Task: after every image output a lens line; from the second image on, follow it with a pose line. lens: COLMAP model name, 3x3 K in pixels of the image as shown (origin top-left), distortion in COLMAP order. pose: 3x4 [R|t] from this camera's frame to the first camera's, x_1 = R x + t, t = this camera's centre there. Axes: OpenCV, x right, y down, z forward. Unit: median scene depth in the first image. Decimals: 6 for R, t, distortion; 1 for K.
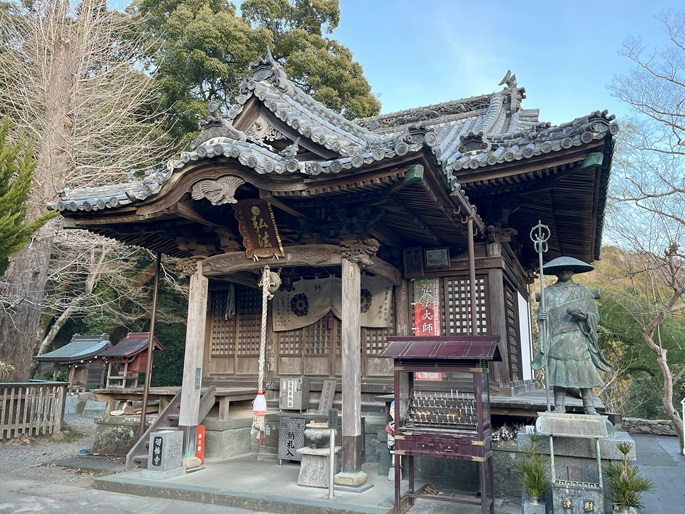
lens RADIAL K [[532.5, 0, 343.3], [0, 532.5, 271.8], [0, 0, 1]] dist [0.007537, 0.005870]
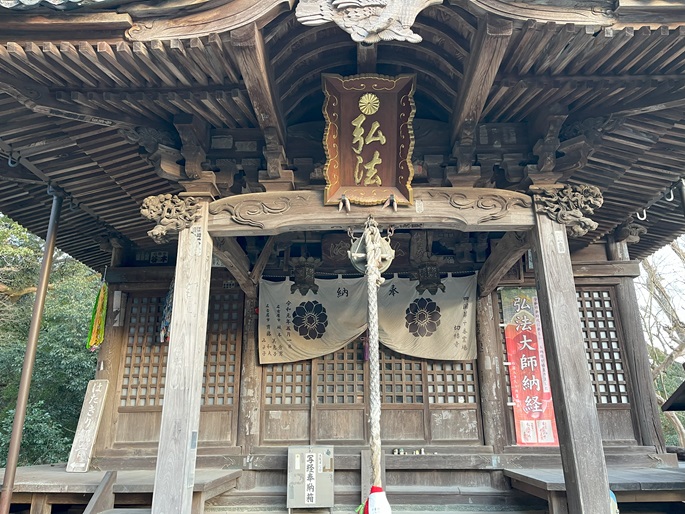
lens RADIAL K [[532.5, 0, 343.3], [0, 532.5, 271.8], [0, 0, 1]] dist [0.007537, 0.005870]
pose [[0.922870, 0.094339, 0.373377, -0.301009], [-0.054738, 0.991821, -0.115303, 0.082568], [-0.381201, 0.085972, 0.920486, 0.477605]]
